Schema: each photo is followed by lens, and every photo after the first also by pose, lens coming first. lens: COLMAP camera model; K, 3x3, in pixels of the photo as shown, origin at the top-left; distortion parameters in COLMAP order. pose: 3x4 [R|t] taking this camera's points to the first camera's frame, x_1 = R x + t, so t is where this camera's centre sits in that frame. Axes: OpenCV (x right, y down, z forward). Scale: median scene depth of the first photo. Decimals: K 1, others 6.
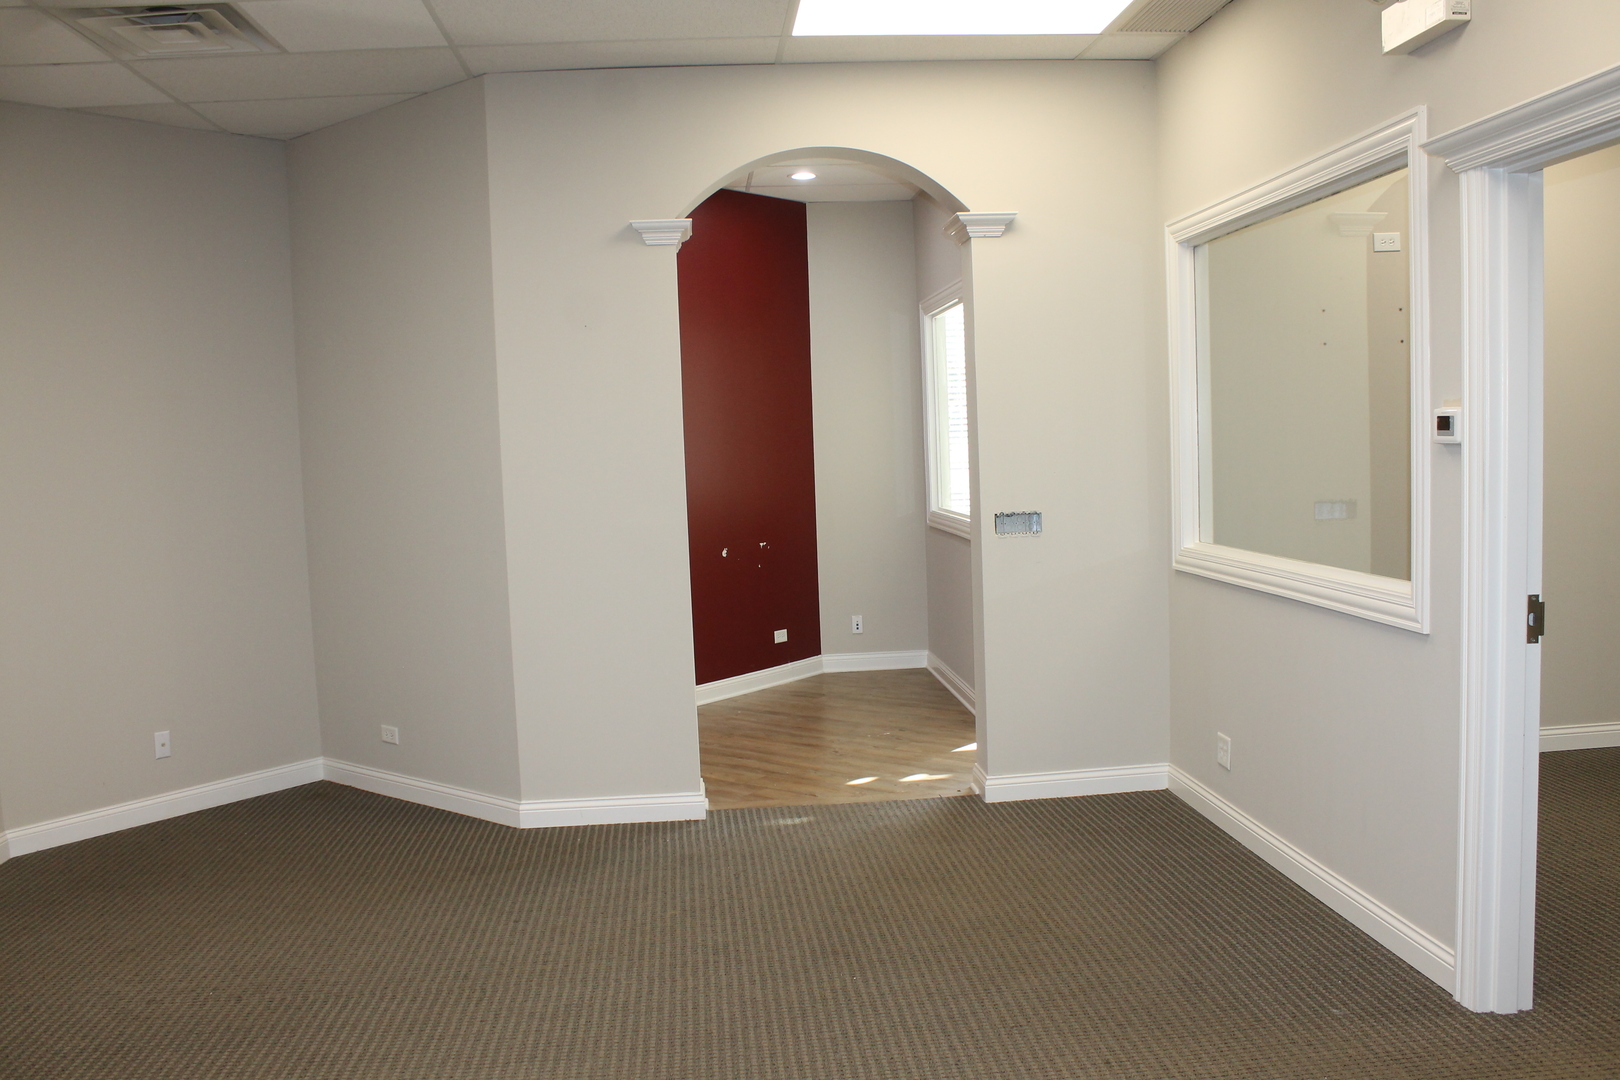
lens RADIAL K [[1359.4, 0, 810.0], [0, 1359.4, 540.0], [0, 0, 1]] dist [-0.174471, 0.162898]
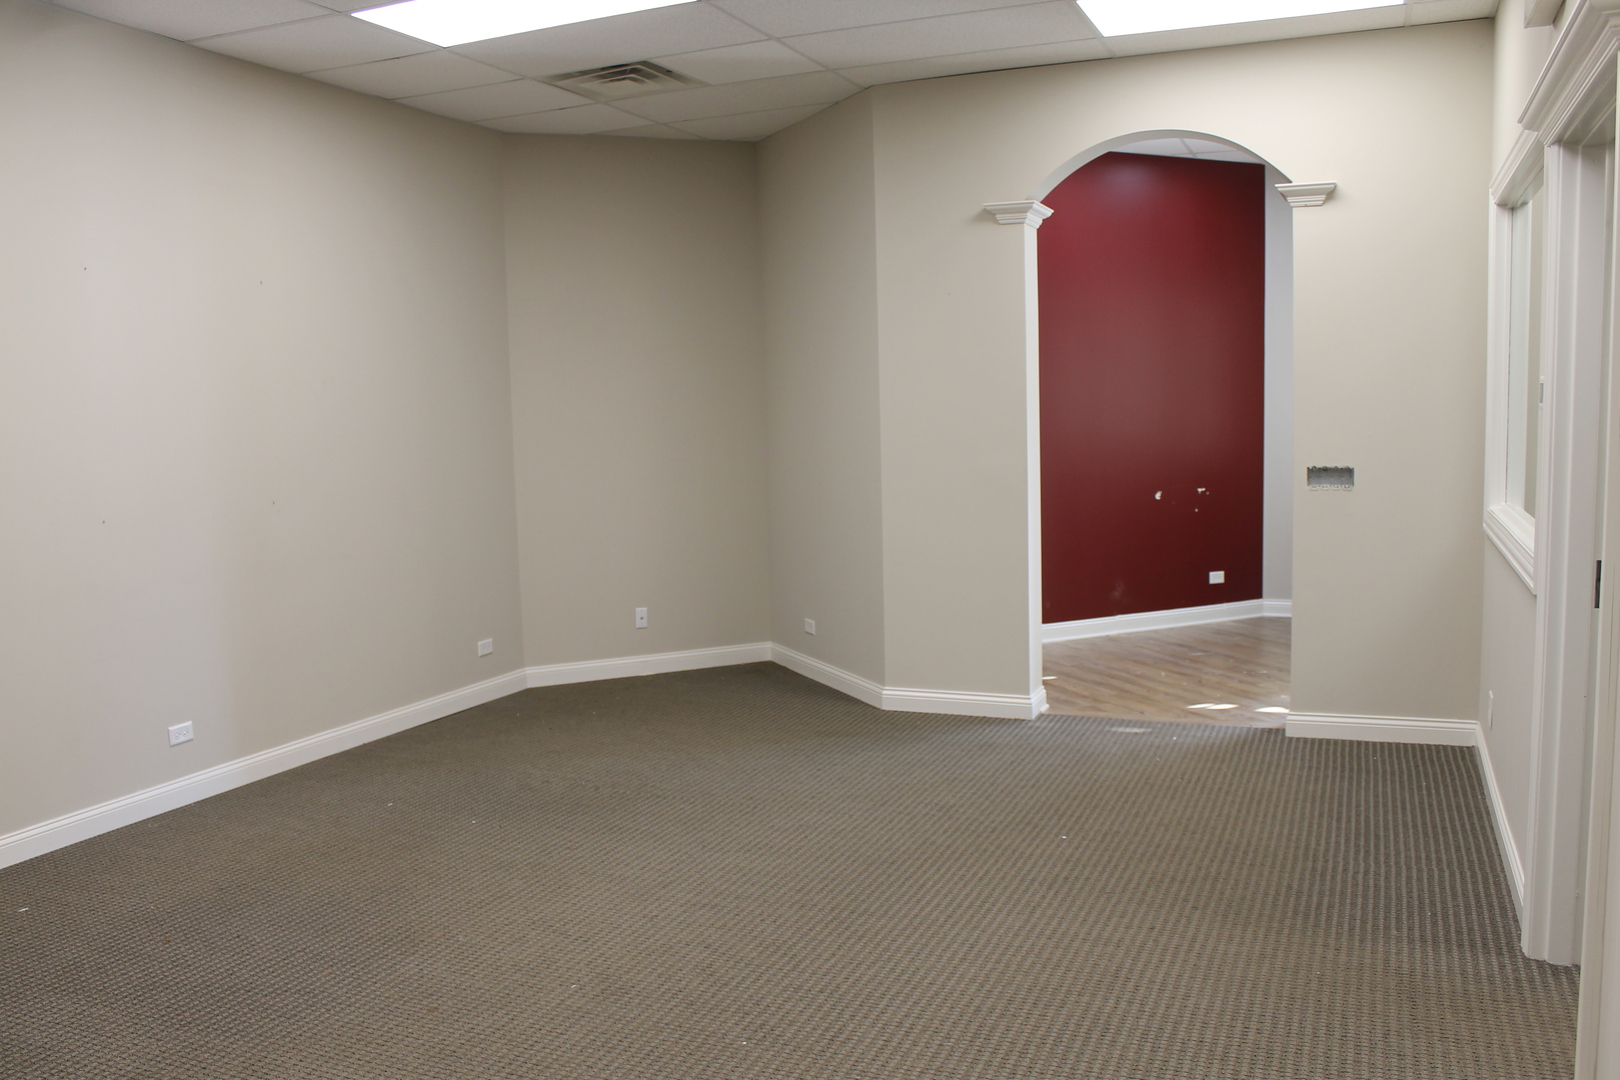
lens RADIAL K [[1359.4, 0, 810.0], [0, 1359.4, 540.0], [0, 0, 1]] dist [-0.174471, 0.162898]
pose [[0.883306, 0.064403, -0.464352, 0.284610], [-0.044240, 0.997550, 0.054201, -0.001427], [0.466705, -0.027333, 0.883991, -0.112465]]
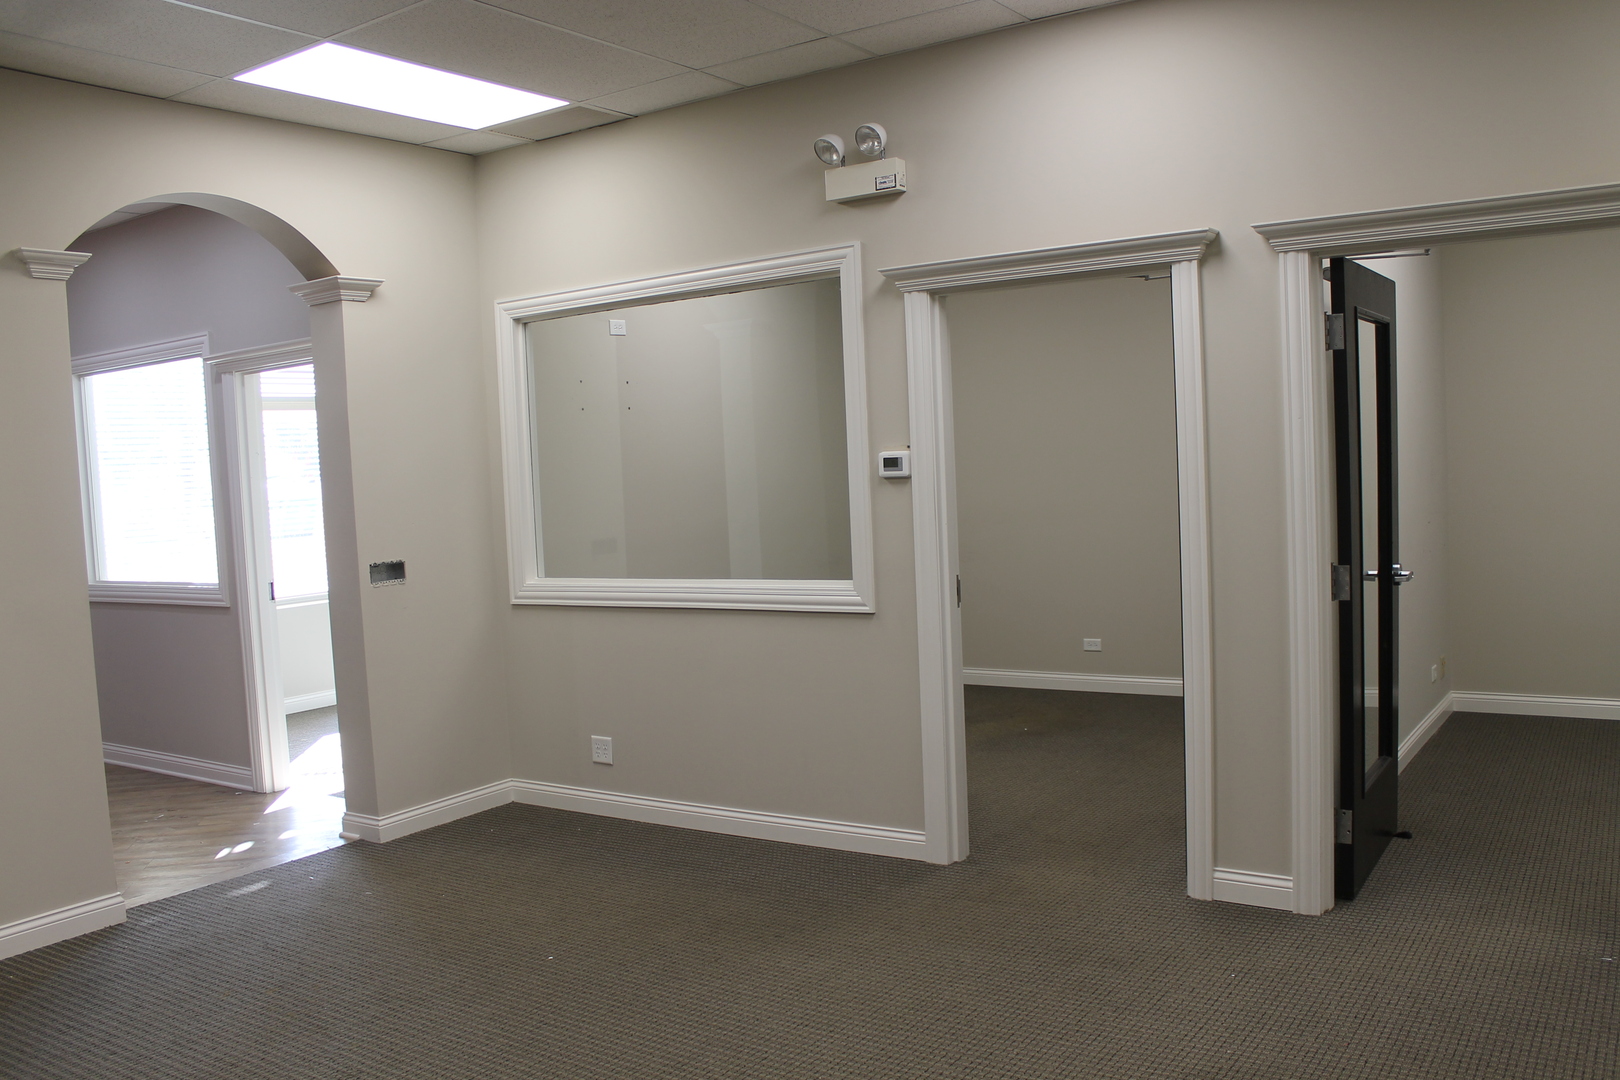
lens RADIAL K [[1359.4, 0, 810.0], [0, 1359.4, 540.0], [0, 0, 1]] dist [-0.174471, 0.162898]
pose [[0.630859, -0.040248, 0.774853, -0.454023], [0.084102, 0.996317, -0.016722, 0.007957], [-0.771326, 0.075715, 0.631921, 0.085186]]
